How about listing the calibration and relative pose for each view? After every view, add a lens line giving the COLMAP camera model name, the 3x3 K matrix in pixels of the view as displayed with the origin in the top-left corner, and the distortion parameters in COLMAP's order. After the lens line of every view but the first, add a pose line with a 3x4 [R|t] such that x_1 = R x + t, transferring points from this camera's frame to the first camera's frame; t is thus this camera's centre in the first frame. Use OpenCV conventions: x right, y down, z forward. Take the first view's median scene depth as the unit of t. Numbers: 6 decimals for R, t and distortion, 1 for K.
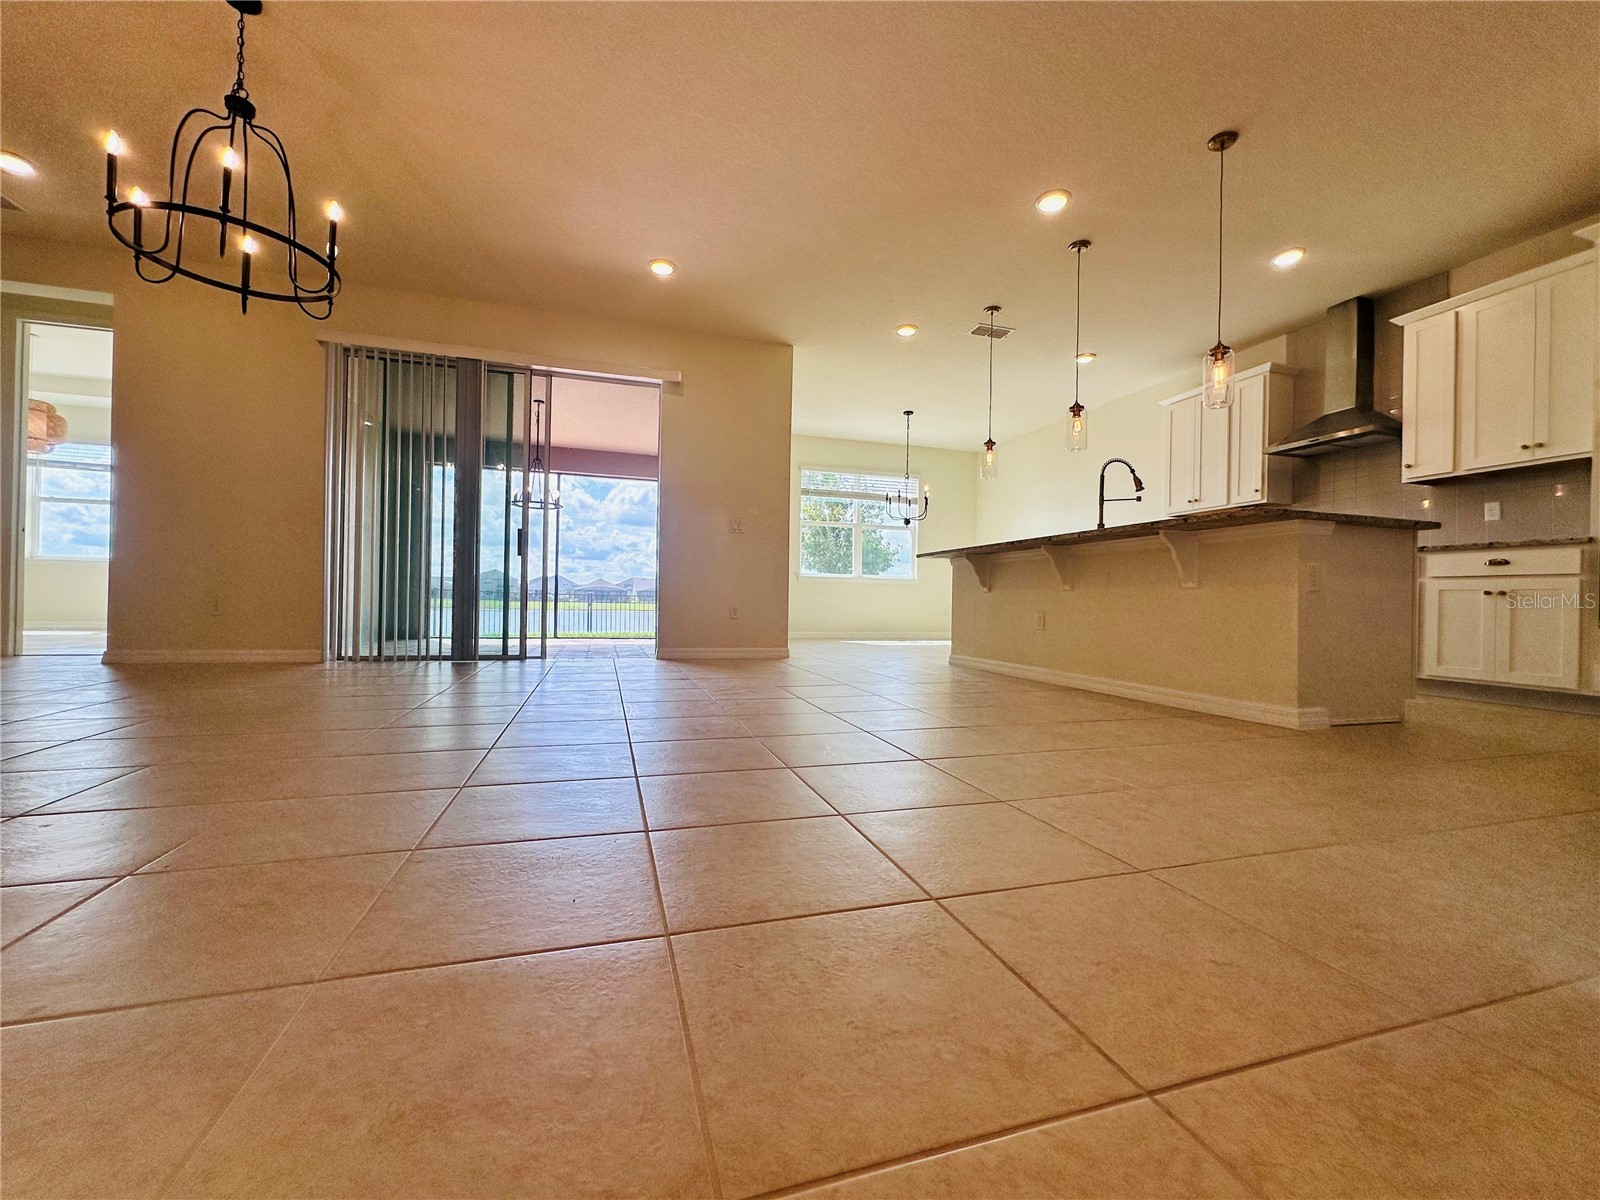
lens RADIAL K [[639.1, 0, 801.9], [0, 639.1, 599.8], [0, 0, 1]] dist [-0.006769, 0.001363]
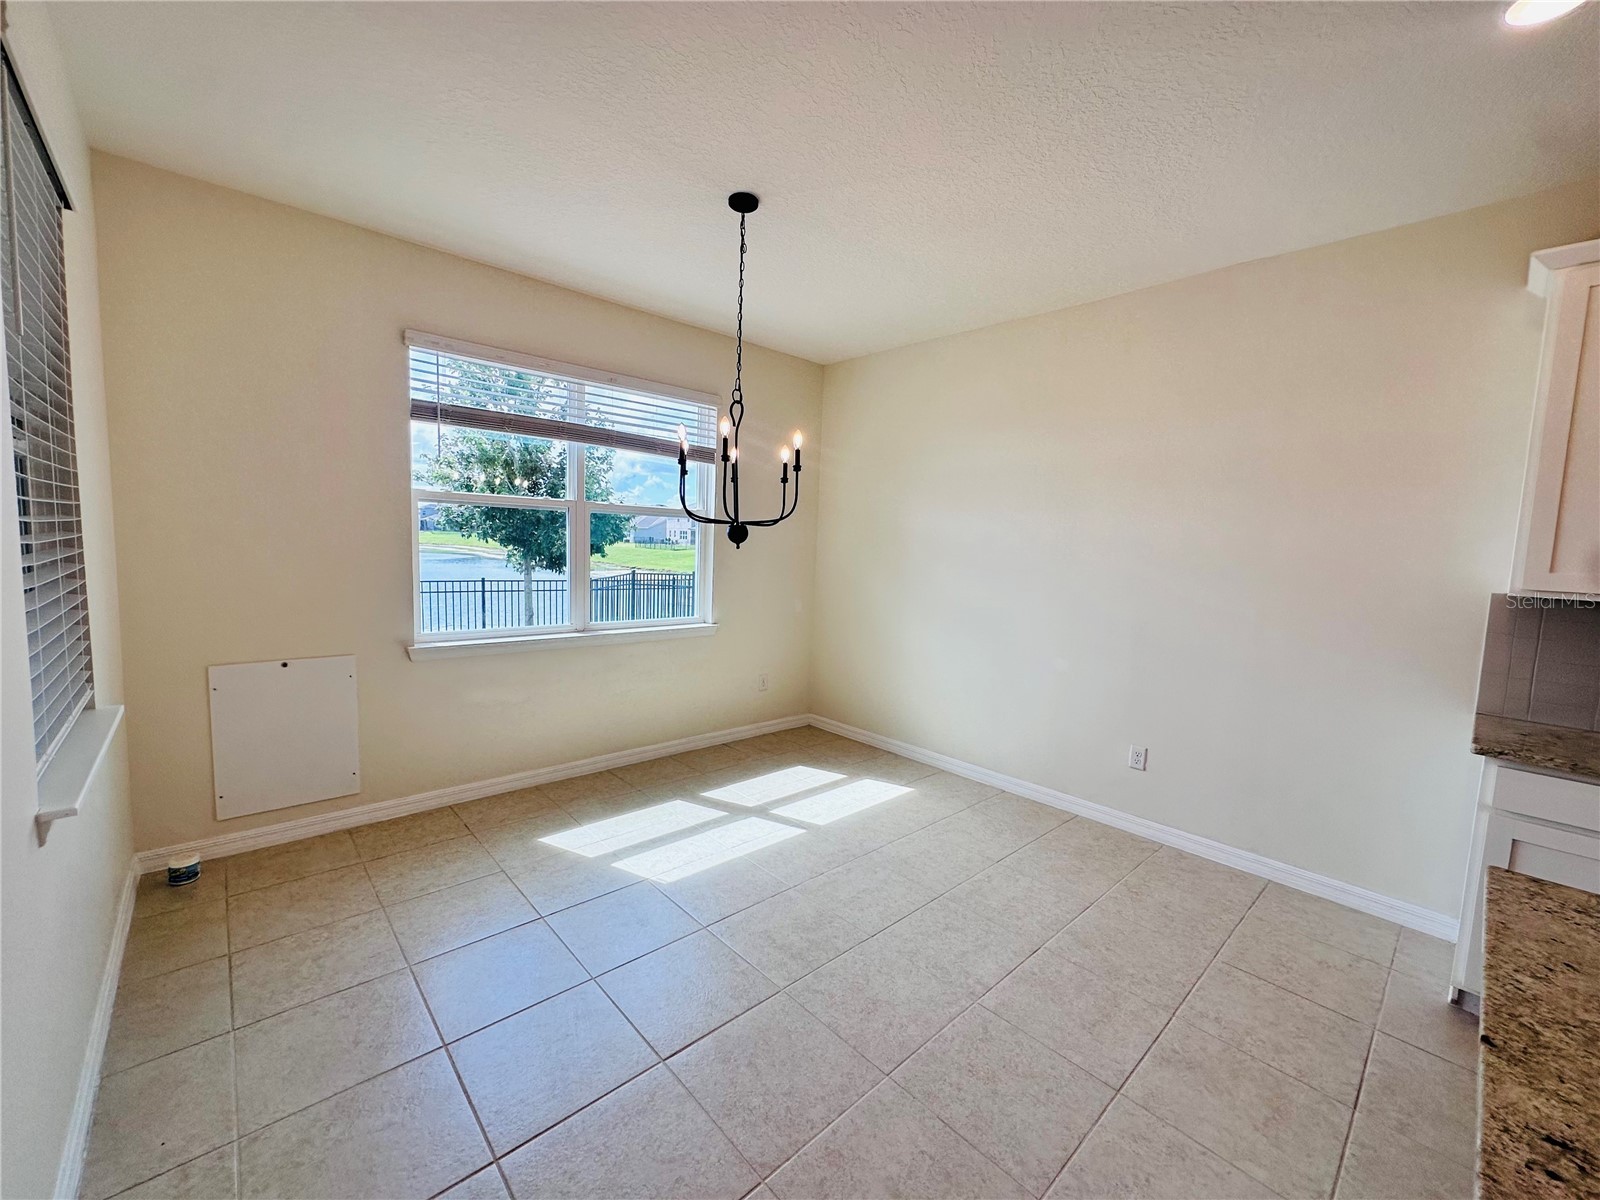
lens RADIAL K [[639.1, 0, 795.6], [0, 639.1, 622.2], [0, 0, 1]] dist [-0.006769, 0.001363]
pose [[0.908665, -0.035747, 0.415992, 0.085287], [-0.023828, 0.990264, 0.137145, -0.223328], [-0.416845, -0.134531, 0.898967, 1.224292]]
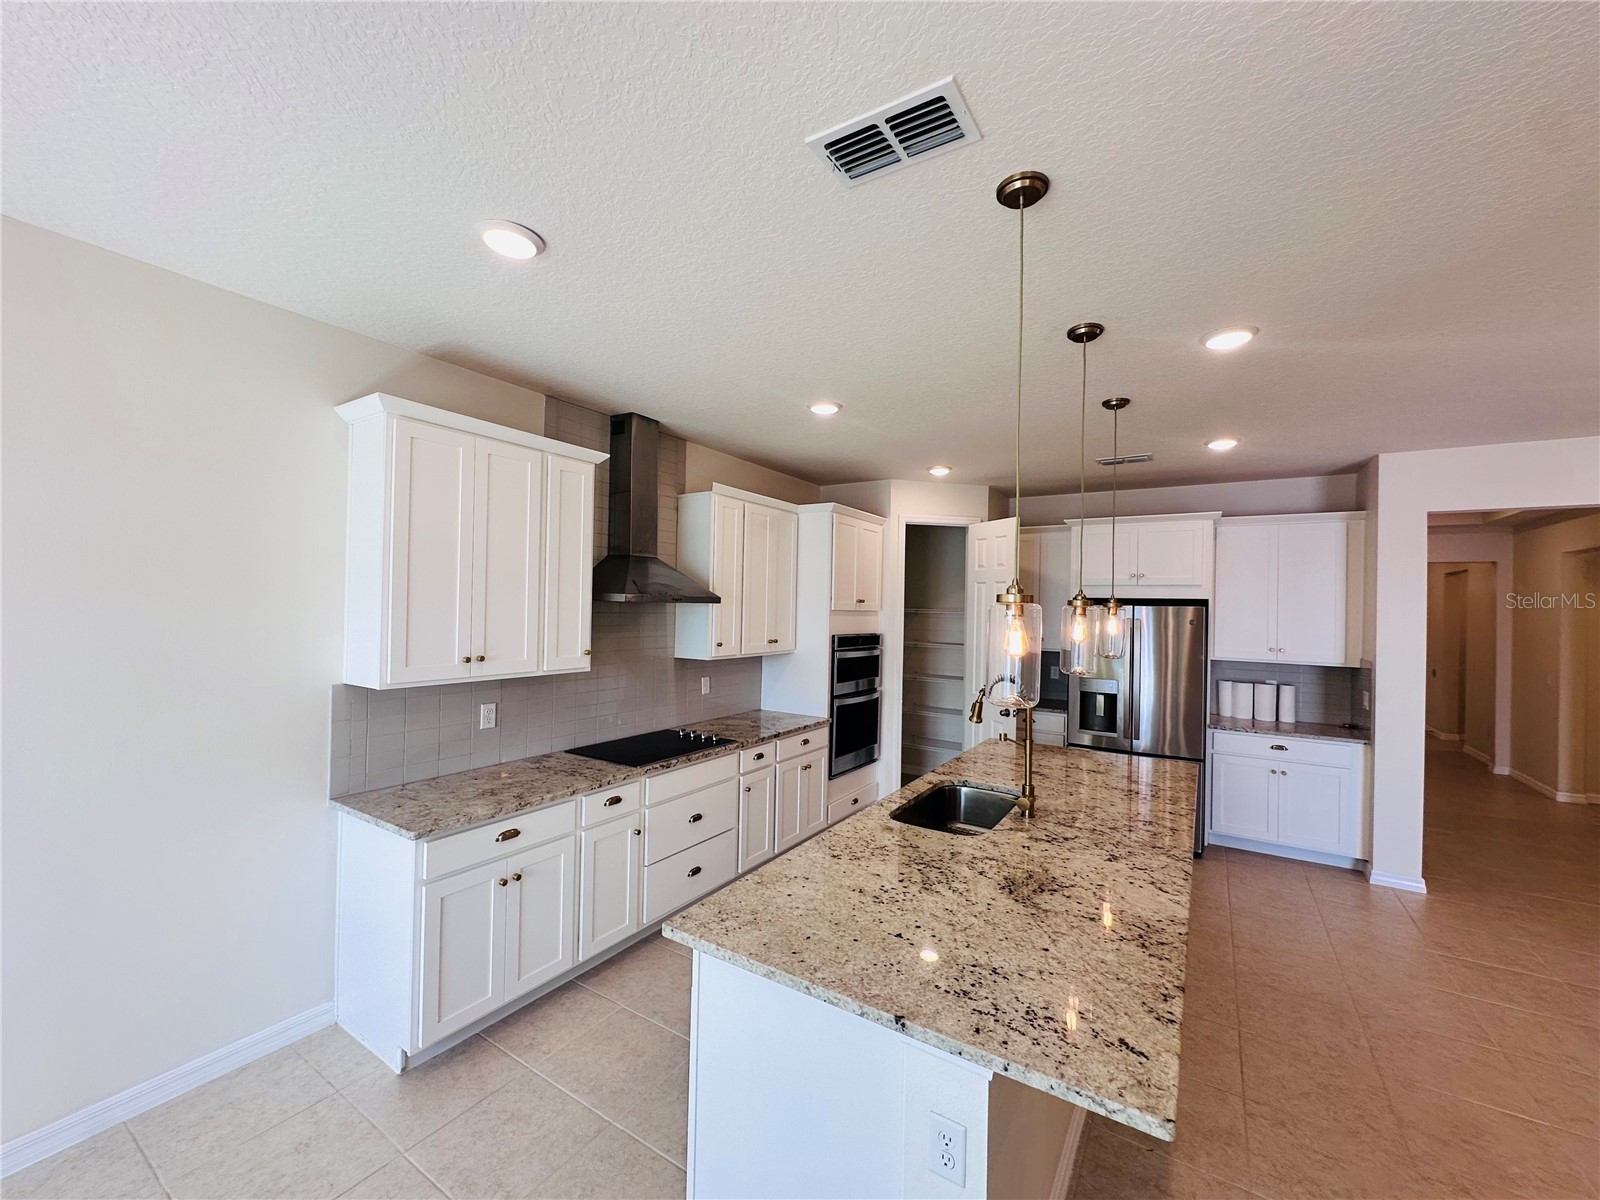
lens RADIAL K [[639.1, 0, 802.7], [0, 639.1, 602.1], [0, 0, 1]] dist [-0.006769, 0.001363]
pose [[-0.644394, -0.027640, 0.764194, 0.136333], [-0.035507, 0.999350, 0.006204, -0.283061], [-0.763869, -0.023136, -0.644957, 1.520316]]
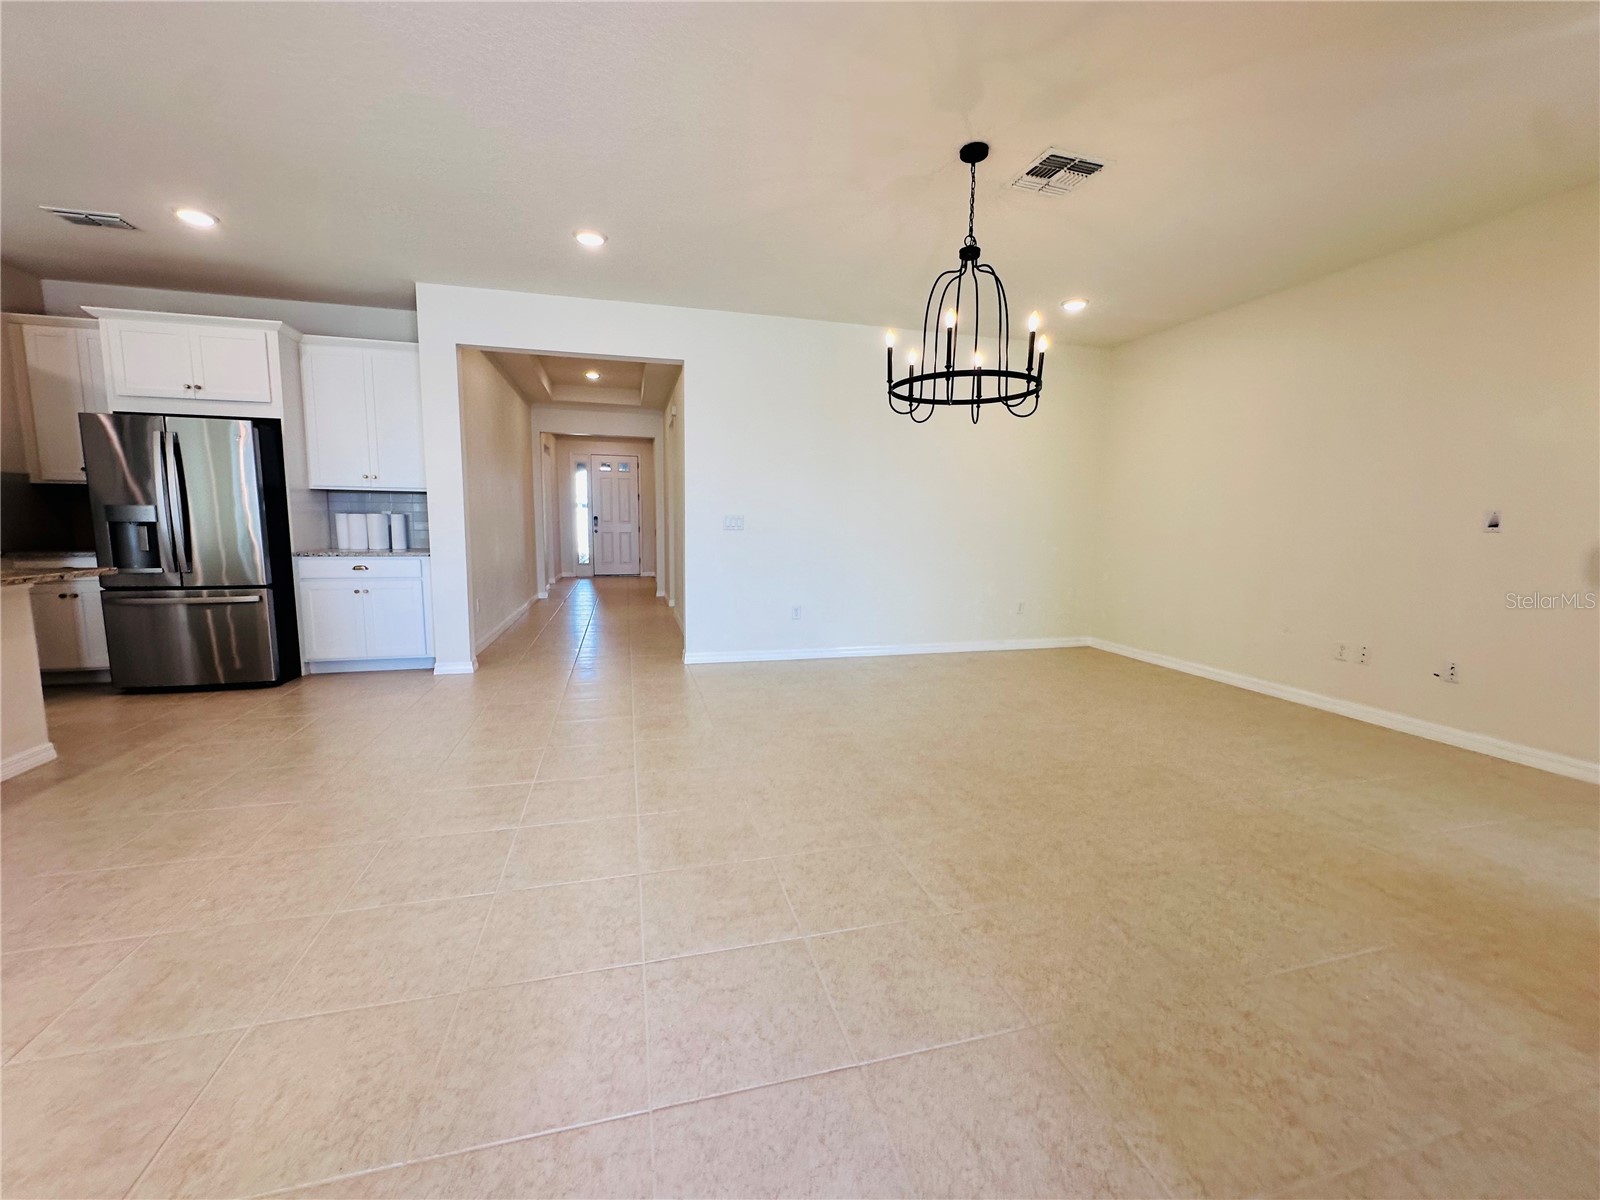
lens RADIAL K [[639.1, 0, 797.3], [0, 639.1, 600.8], [0, 0, 1]] dist [-0.006769, 0.001363]
pose [[-0.998701, -0.037271, 0.034743, -0.370388], [-0.032811, 0.992094, 0.121134, -0.162870], [-0.038983, 0.119837, -0.992028, 1.291459]]
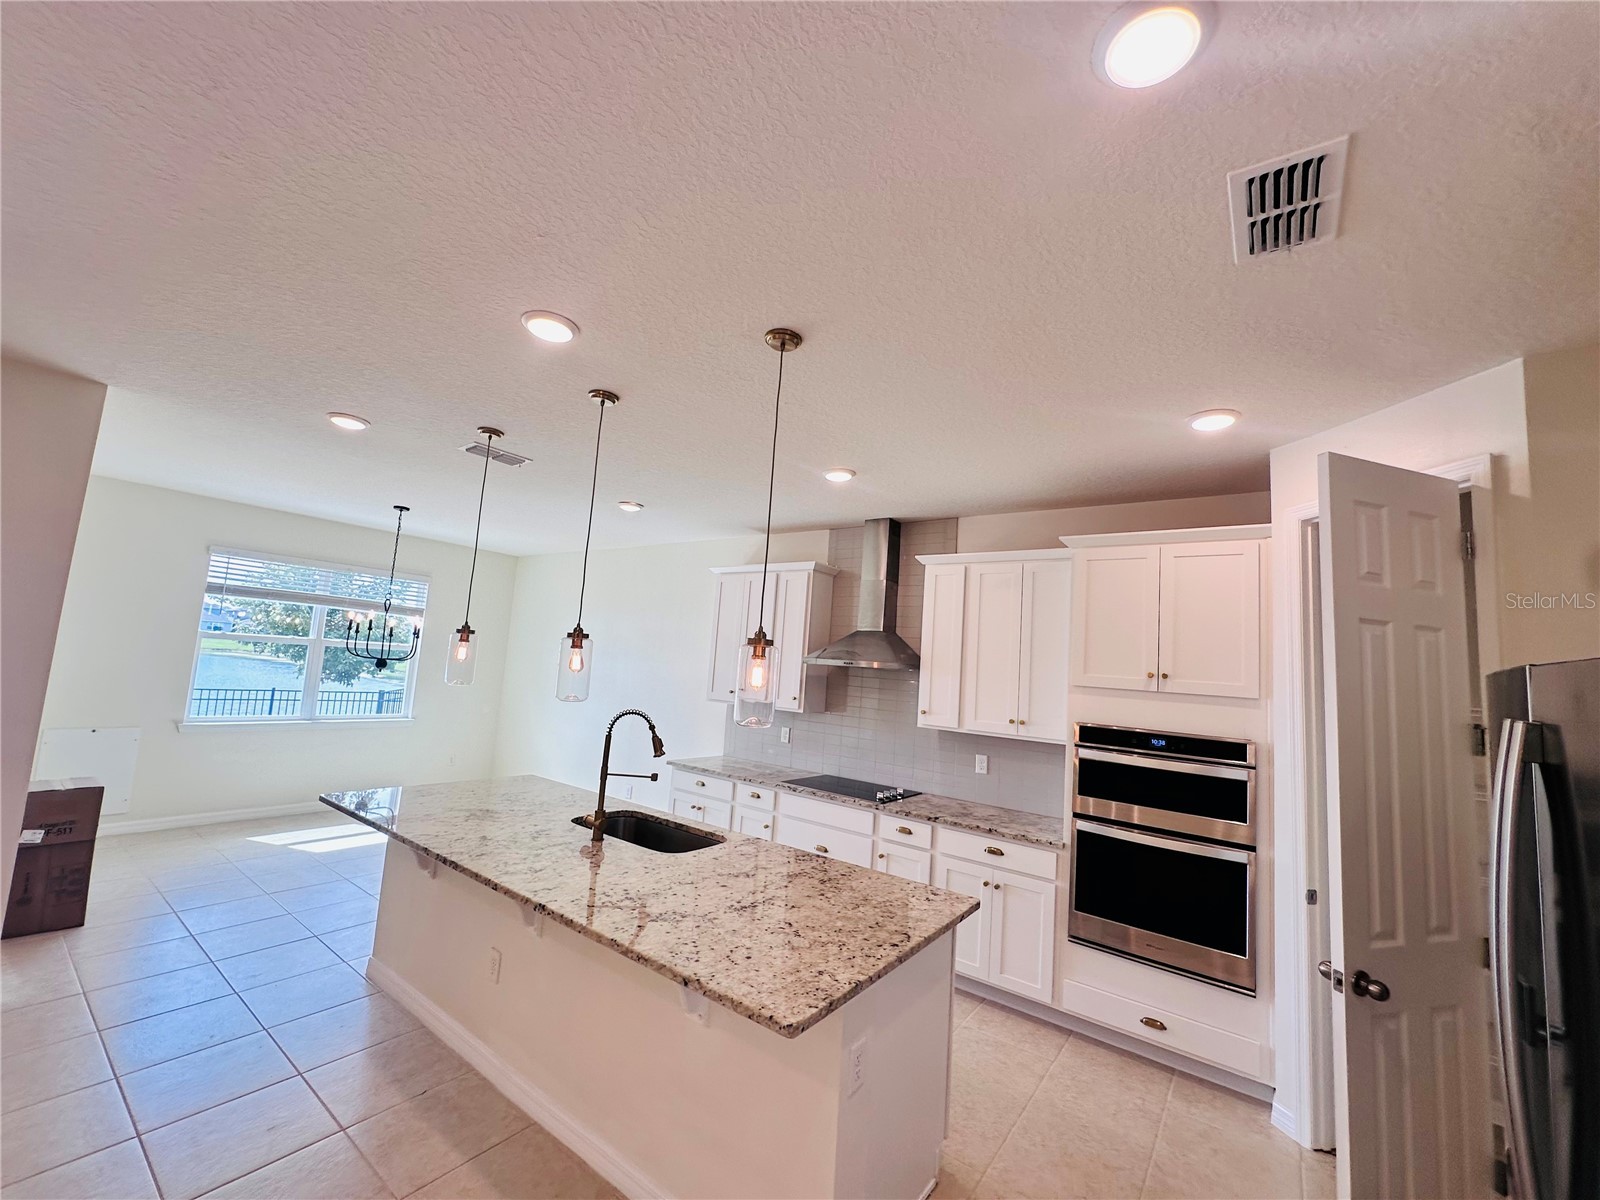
lens RADIAL K [[639.1, 0, 798.2], [0, 639.1, 602.2], [0, 0, 1]] dist [-0.006769, 0.001363]
pose [[0.805270, 0.099604, 0.584482, 0.217473], [-0.056919, 0.994222, -0.091009, -0.275525], [-0.590170, 0.040019, 0.806287, 0.323169]]
